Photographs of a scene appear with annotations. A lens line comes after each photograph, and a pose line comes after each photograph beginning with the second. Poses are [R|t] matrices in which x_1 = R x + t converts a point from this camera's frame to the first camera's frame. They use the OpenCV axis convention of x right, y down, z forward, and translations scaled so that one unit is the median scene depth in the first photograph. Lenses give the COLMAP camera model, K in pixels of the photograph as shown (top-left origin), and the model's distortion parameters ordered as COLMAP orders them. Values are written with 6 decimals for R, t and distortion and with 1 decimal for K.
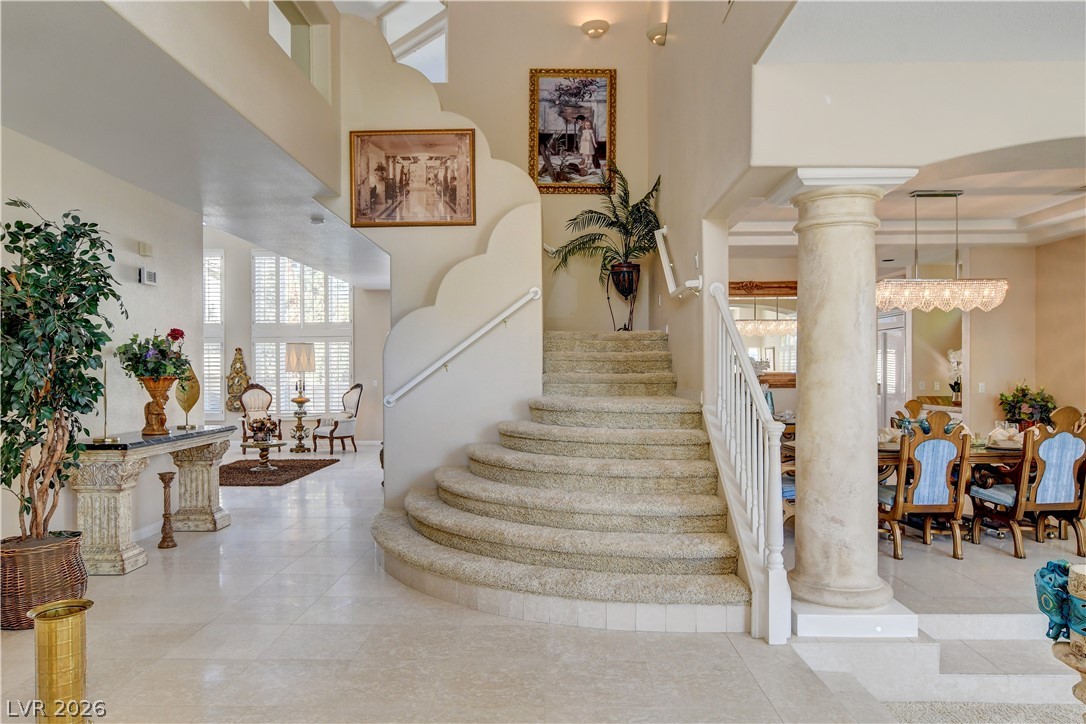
lens RADIAL K [[691.1, 0, 527.1], [0, 691.1, 373.9], [0, 0, 1]] dist [-0.027241, 0.014542]
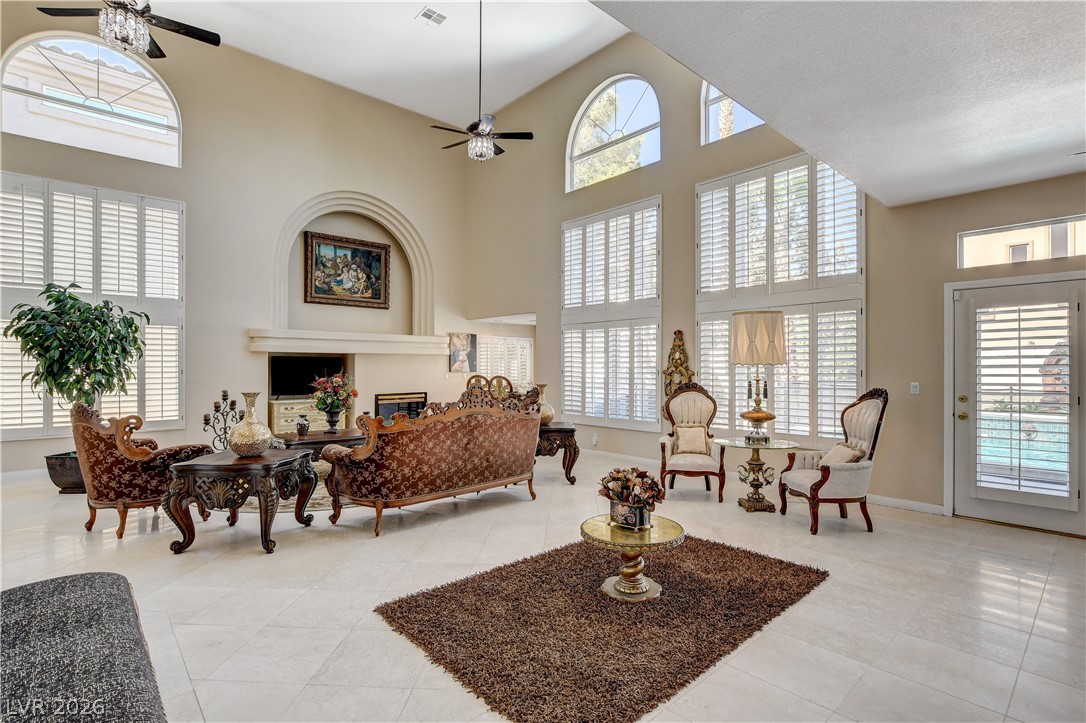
lens RADIAL K [[518.5, 0, 546.8], [0, 518.5, 367.7], [0, 0, 1]] dist [-0.017690, 0.000712]
pose [[0.698303, 0.003978, -0.715791, -0.148955], [-0.002710, 0.999992, 0.002913, -0.001145], [0.715797, -0.000094, 0.698308, 0.585490]]
